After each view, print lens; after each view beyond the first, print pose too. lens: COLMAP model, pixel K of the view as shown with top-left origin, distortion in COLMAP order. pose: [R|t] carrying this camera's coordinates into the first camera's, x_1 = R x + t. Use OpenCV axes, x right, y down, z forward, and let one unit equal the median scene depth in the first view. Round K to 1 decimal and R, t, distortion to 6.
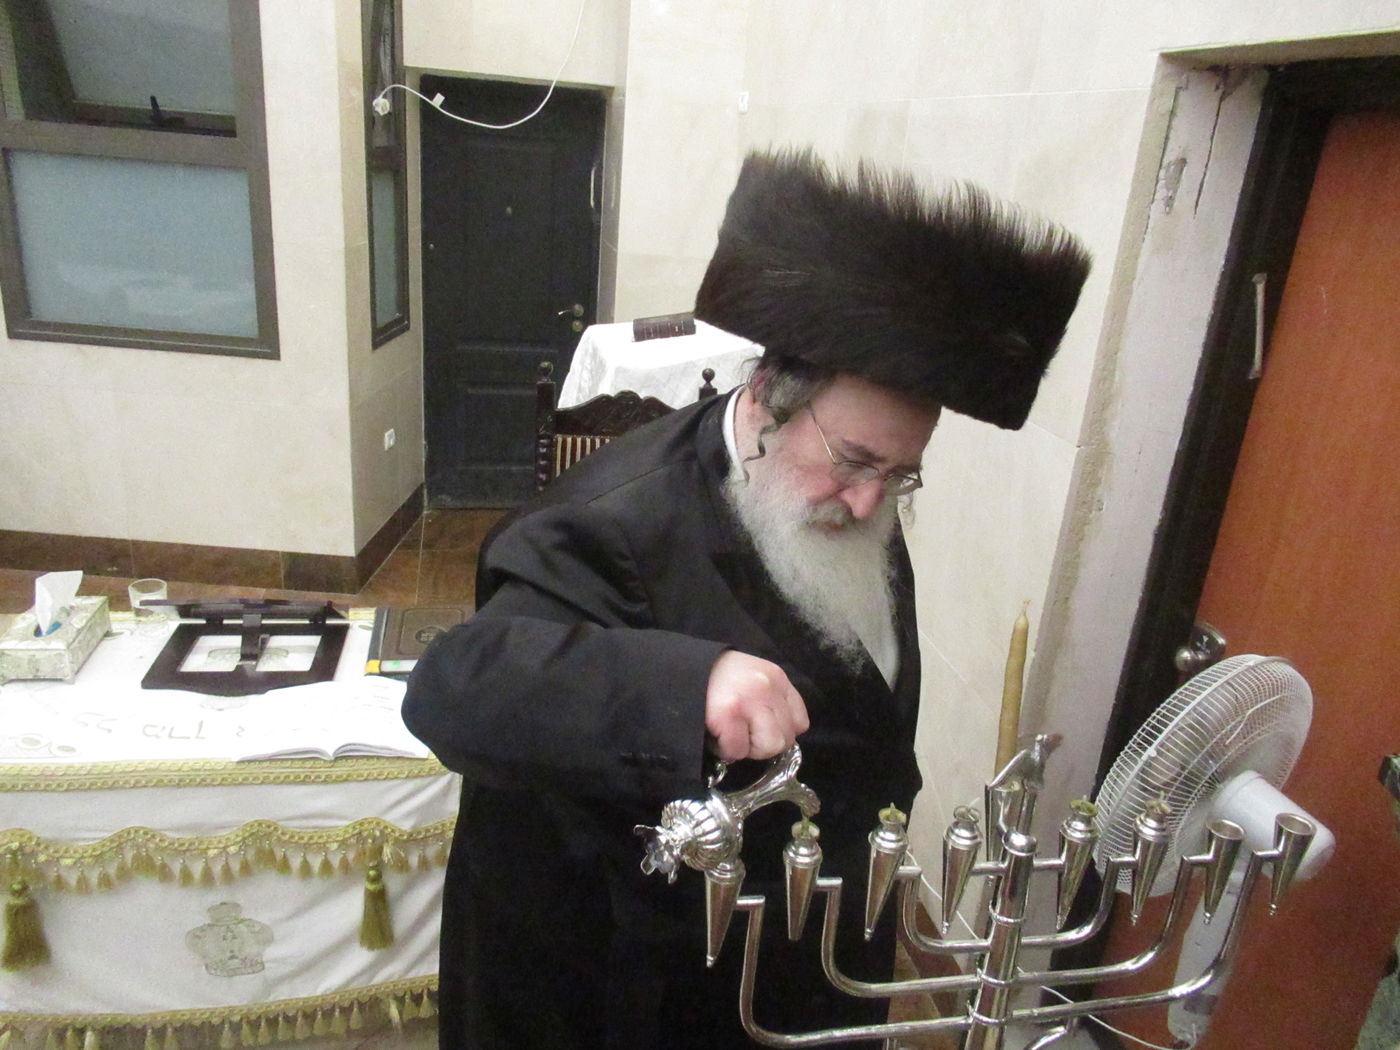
lens RADIAL K [[1046.7, 0, 700.2], [0, 1046.7, 526.0], [0, 0, 1]] dist [-0.016455, 0.012573]
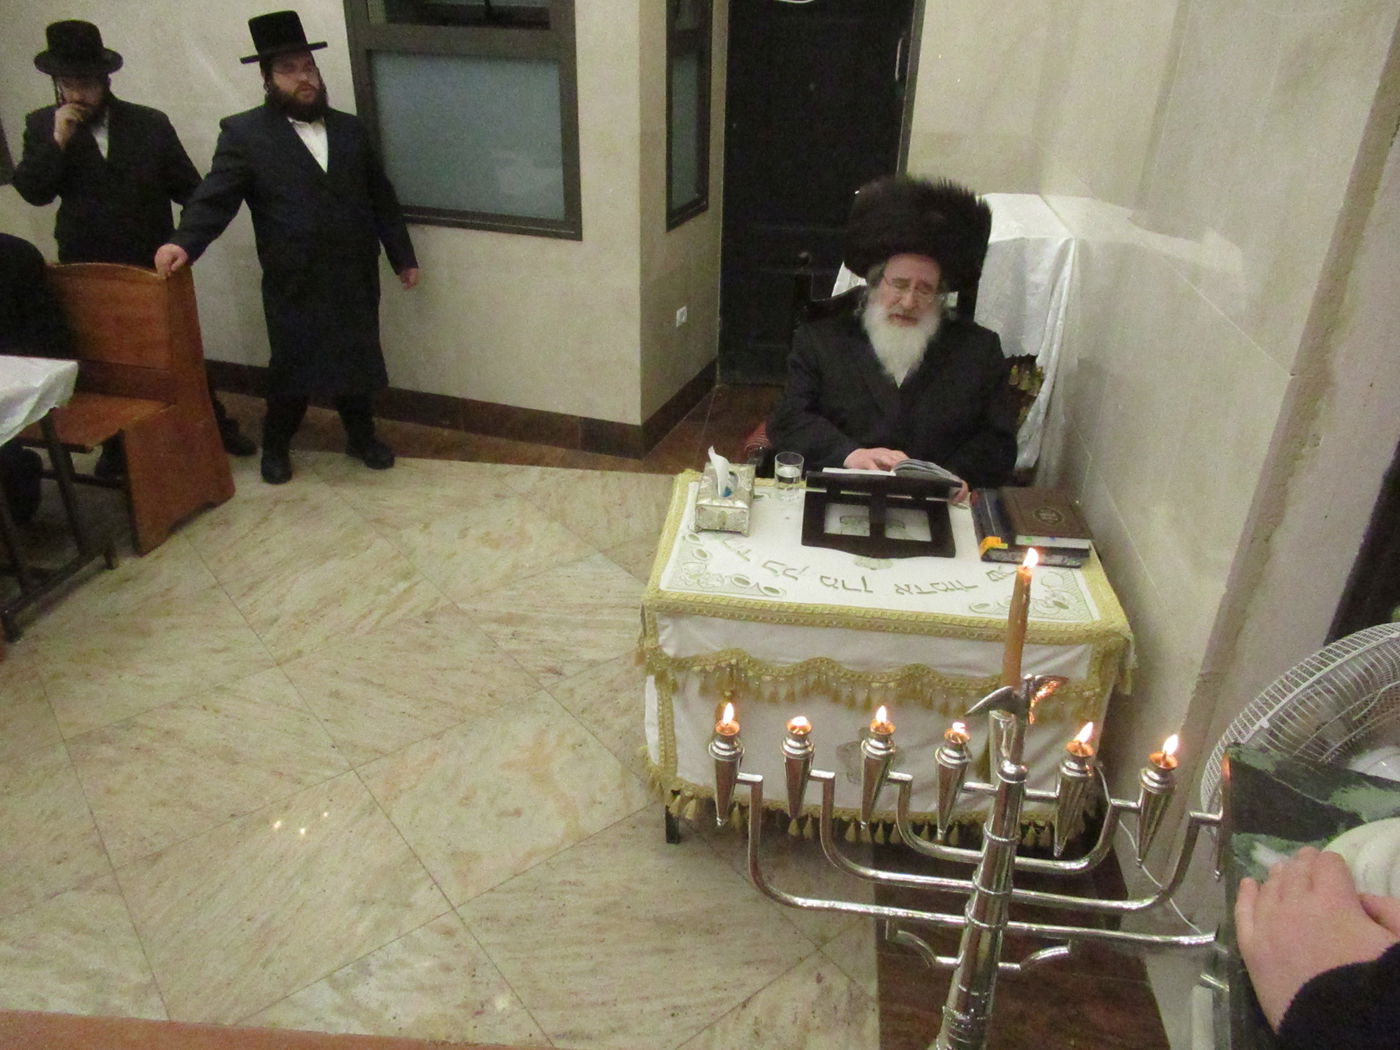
lens RADIAL K [[1046.7, 0, 696.6], [0, 1046.7, 527.2], [0, 0, 1]] dist [-0.016455, 0.012573]
pose [[0.944499, 0.100031, -0.312915, 0.160829], [-0.060246, 0.989101, 0.134346, -0.033381], [0.322944, -0.108038, 0.940231, -0.038333]]
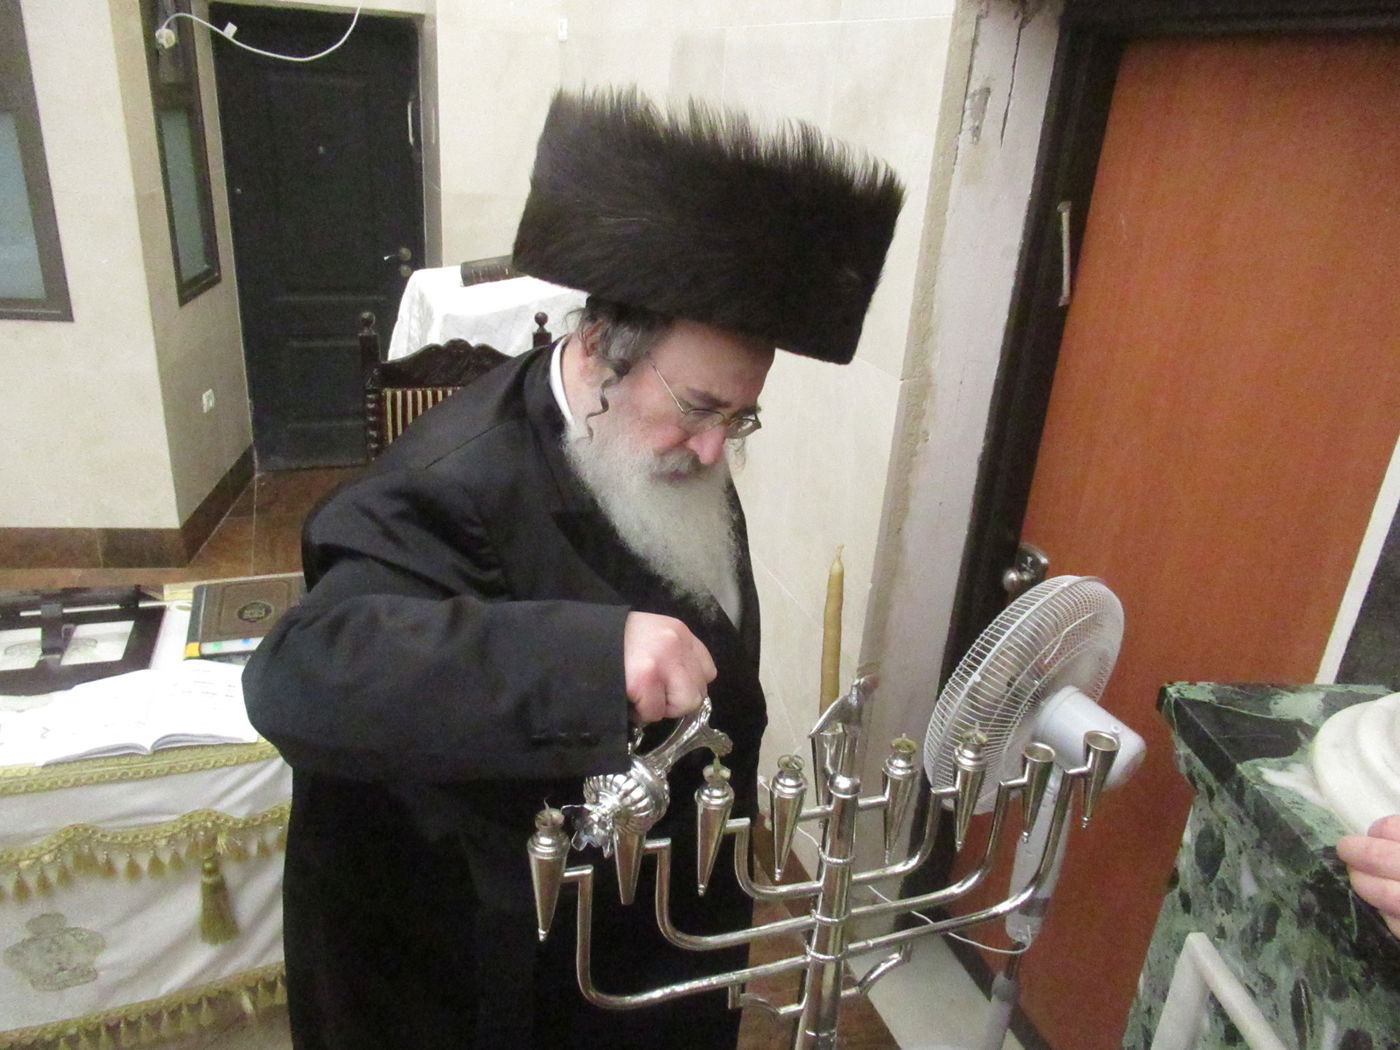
lens RADIAL K [[1046.7, 0, 701.9], [0, 1046.7, 526.2], [0, 0, 1]] dist [-0.016455, 0.012573]
pose [[0.989355, -0.066709, 0.129335, 0.028612], [0.058806, 0.996216, 0.063991, -0.010355], [-0.133114, -0.055705, 0.989534, 0.015400]]
